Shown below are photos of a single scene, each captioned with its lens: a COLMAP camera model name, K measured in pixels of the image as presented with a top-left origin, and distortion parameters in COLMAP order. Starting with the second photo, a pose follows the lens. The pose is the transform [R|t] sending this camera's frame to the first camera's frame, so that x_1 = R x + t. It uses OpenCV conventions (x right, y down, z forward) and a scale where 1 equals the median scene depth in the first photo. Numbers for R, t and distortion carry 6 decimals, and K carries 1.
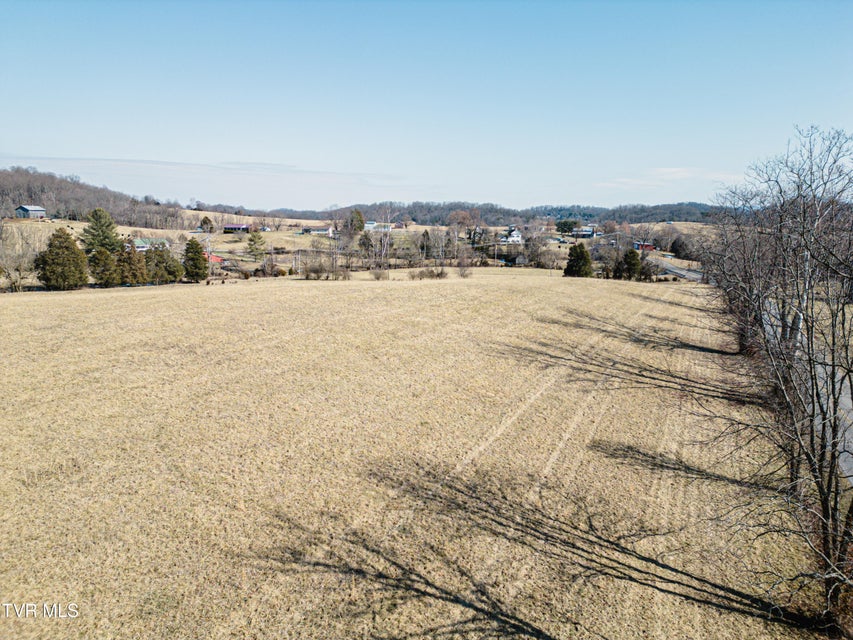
lens RADIAL K [[592.3, 0, 426.6], [0, 592.3, 321.7], [0, 0, 1]] dist [0.078590, -0.072418]
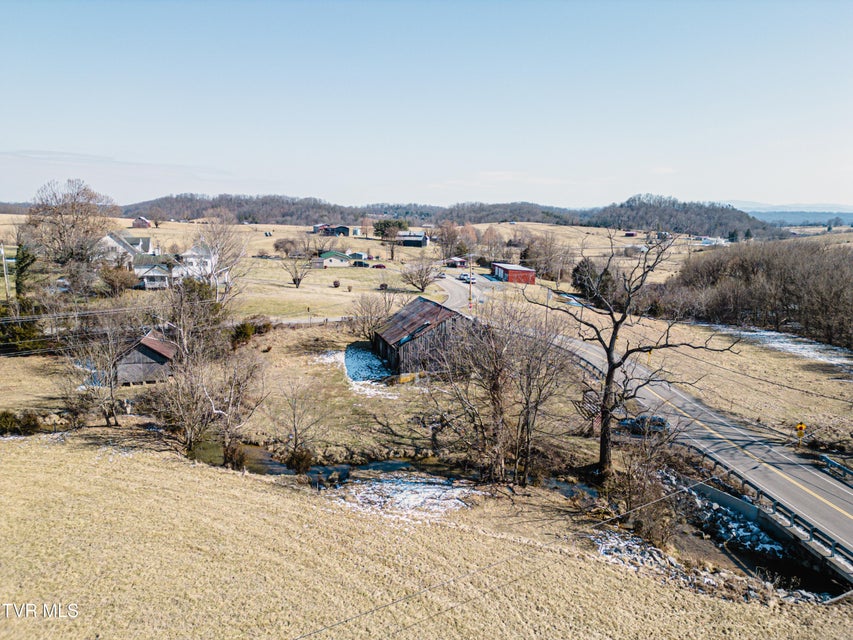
lens RADIAL K [[592.3, 0, 426.6], [0, 592.3, 321.7], [0, 0, 1]] dist [0.078590, -0.072418]
pose [[0.966434, -0.037365, 0.254185, 0.055396], [0.036548, 0.999300, 0.007940, -0.031351], [-0.254303, 0.001617, 0.967123, 0.183430]]
